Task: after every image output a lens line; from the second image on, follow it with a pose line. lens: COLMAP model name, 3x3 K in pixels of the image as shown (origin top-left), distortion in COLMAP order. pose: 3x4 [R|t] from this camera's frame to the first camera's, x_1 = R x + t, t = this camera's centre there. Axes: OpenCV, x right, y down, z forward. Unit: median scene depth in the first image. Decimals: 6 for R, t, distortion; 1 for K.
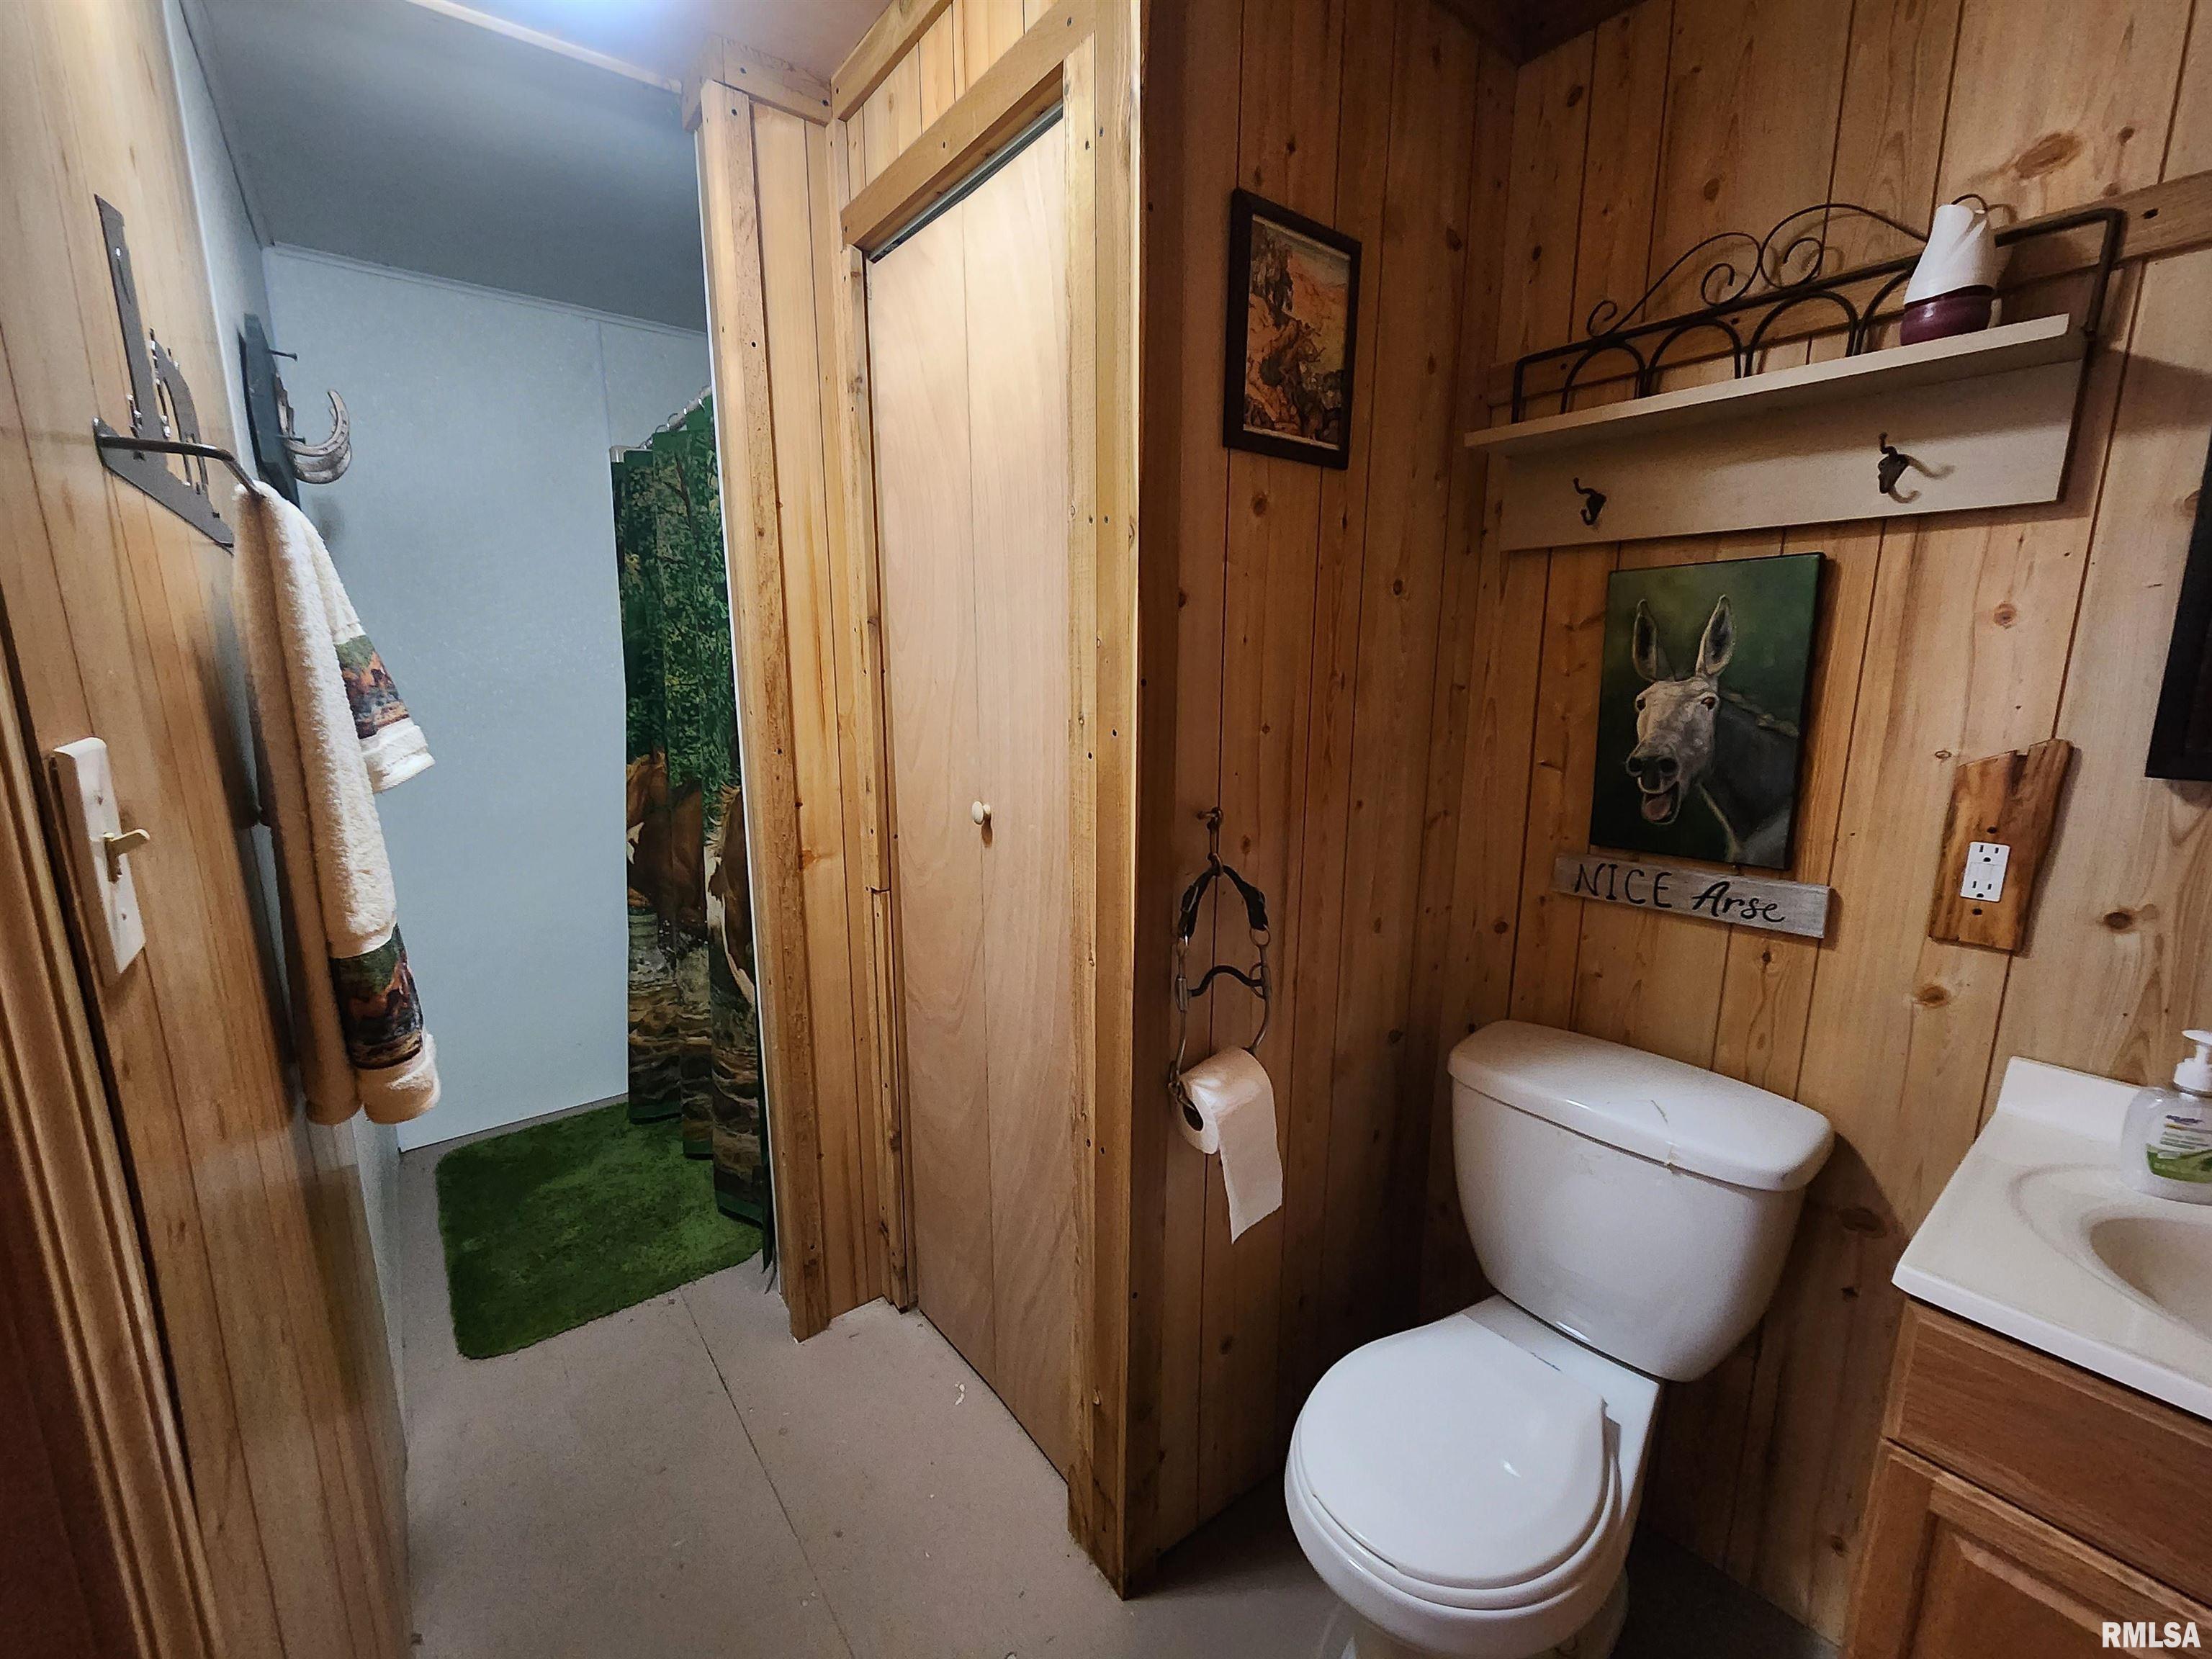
lens RADIAL K [[910.8, 0, 1110.6], [0, 910.8, 834.8], [0, 0, 1]] dist [0.001578, 0.000014]
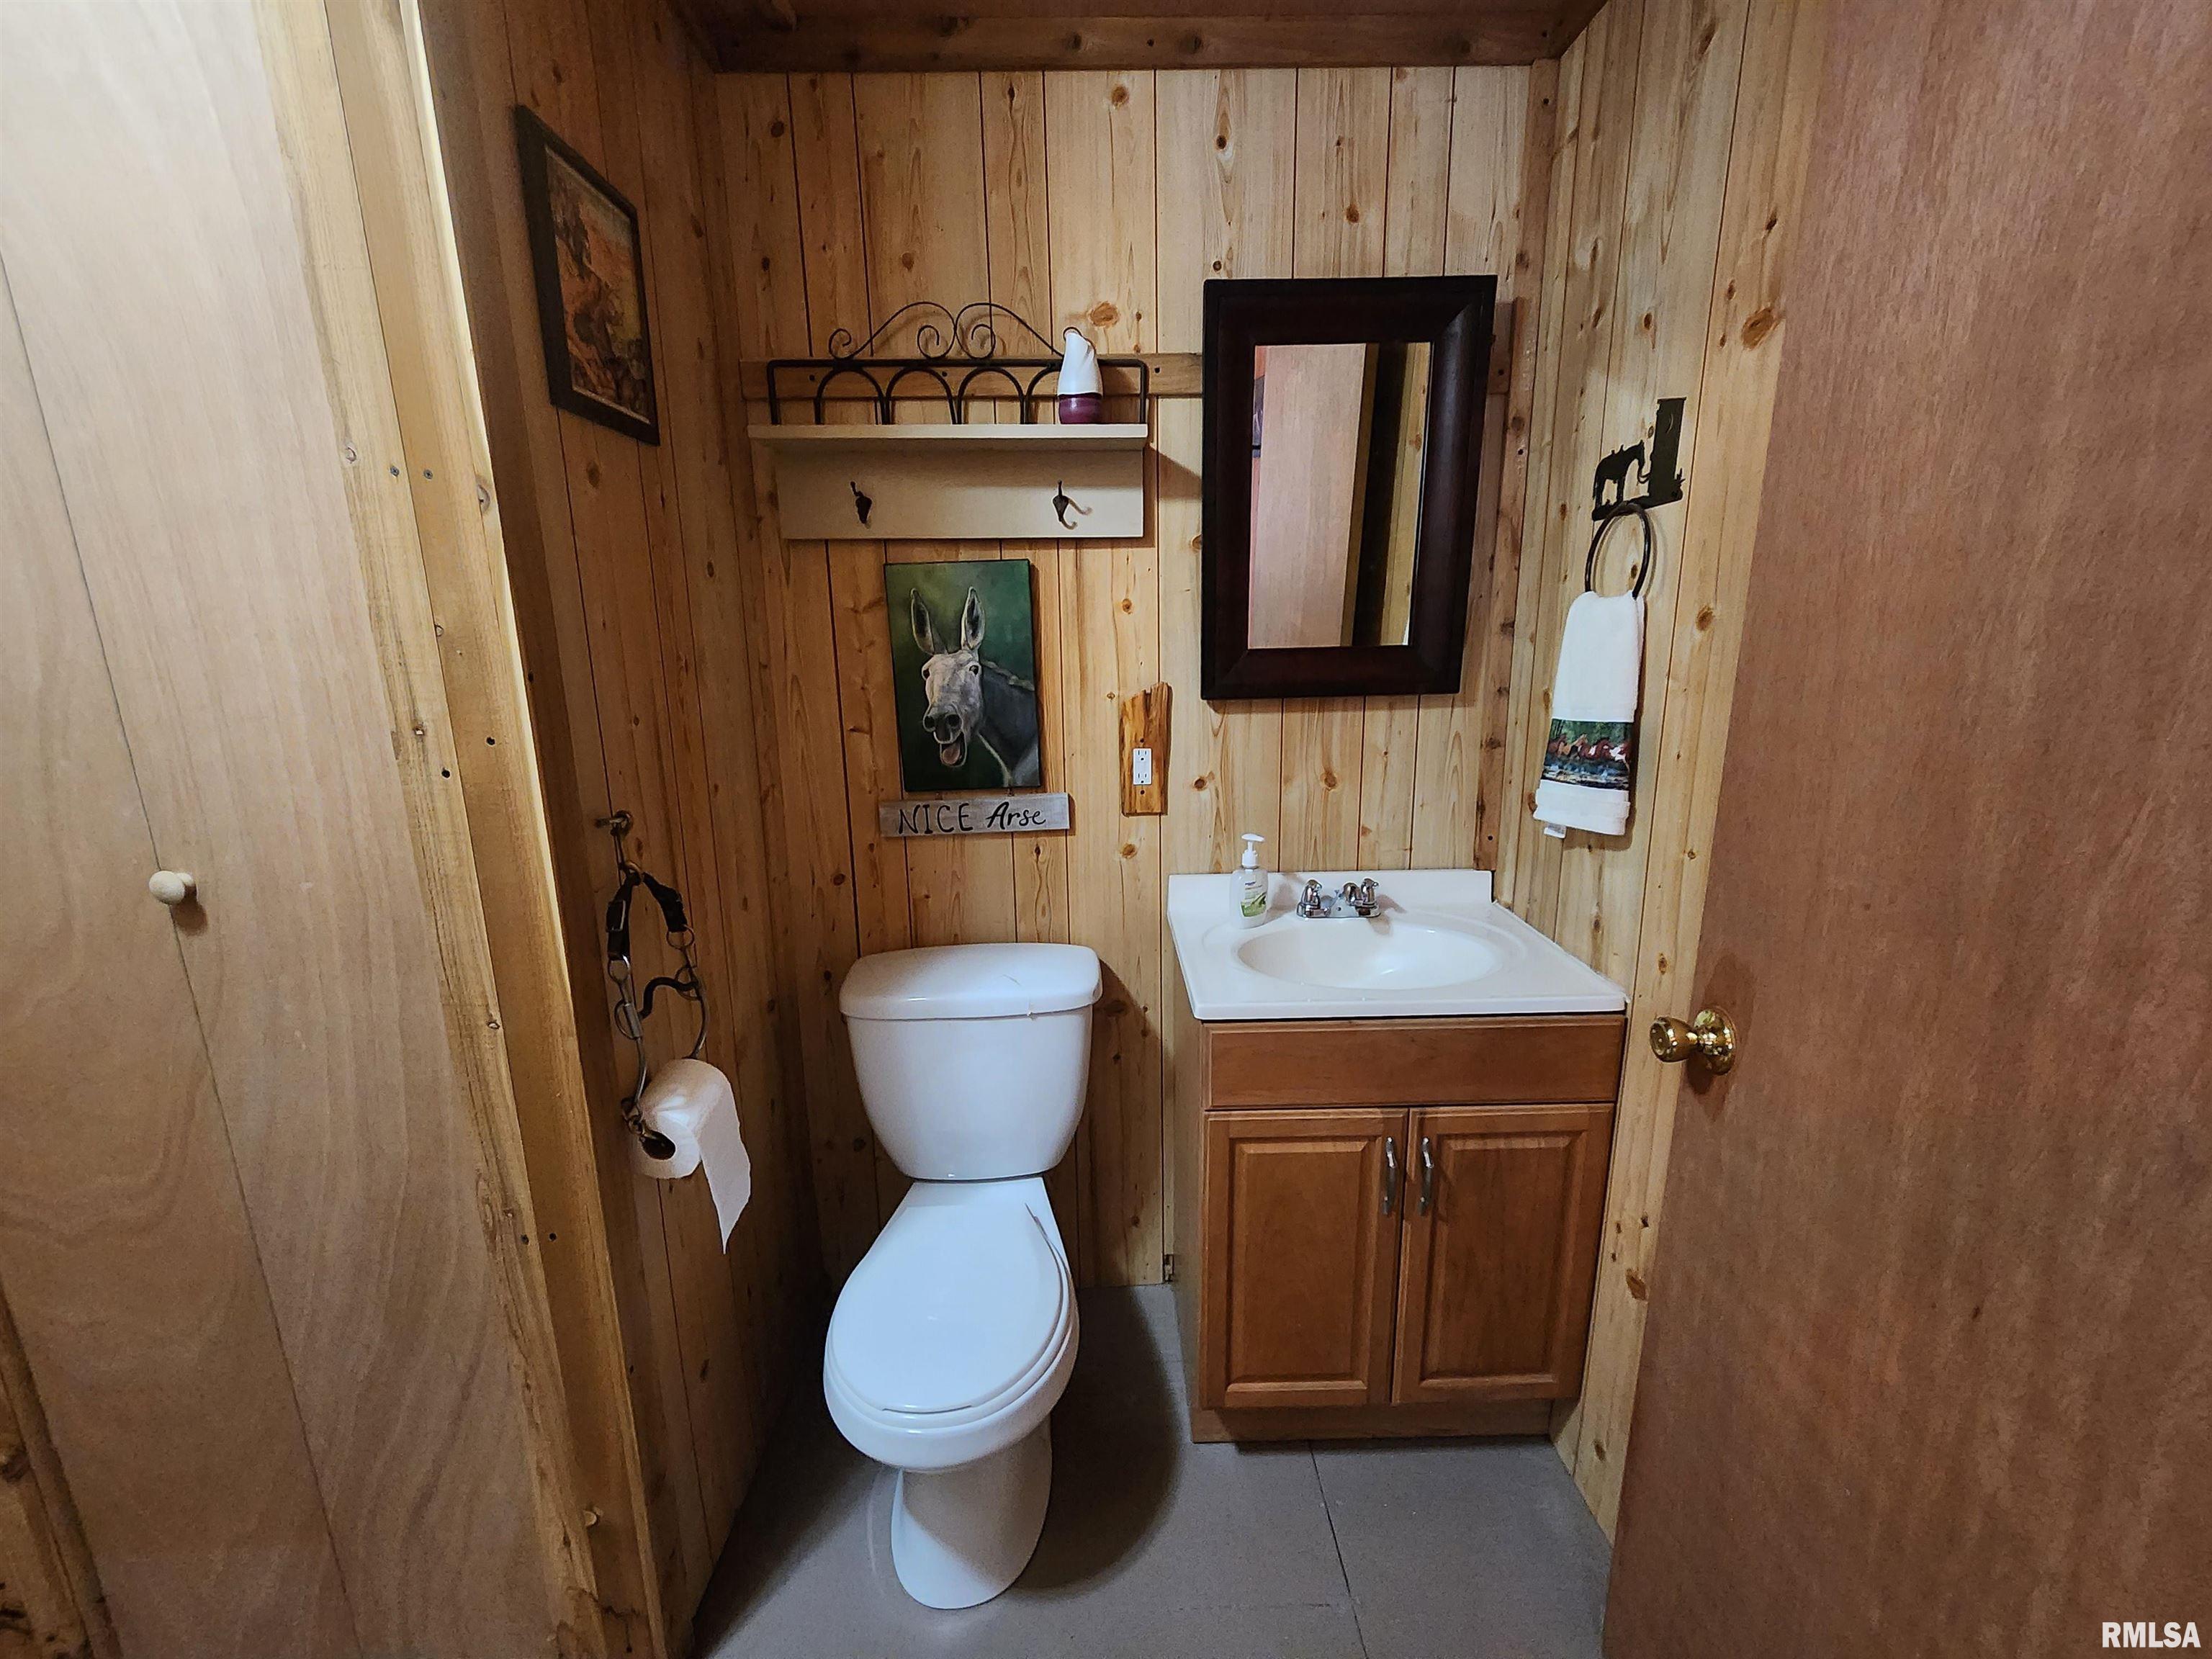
lens RADIAL K [[903.9, 0, 1109.5], [0, 903.9, 833.8], [0, 0, 1]] dist [0.002920, -0.000636]
pose [[0.600823, -0.188920, 0.776737, -0.285872], [0.166744, 0.979917, 0.109358, -0.023909], [-0.781798, 0.063811, 0.620258, 0.059046]]
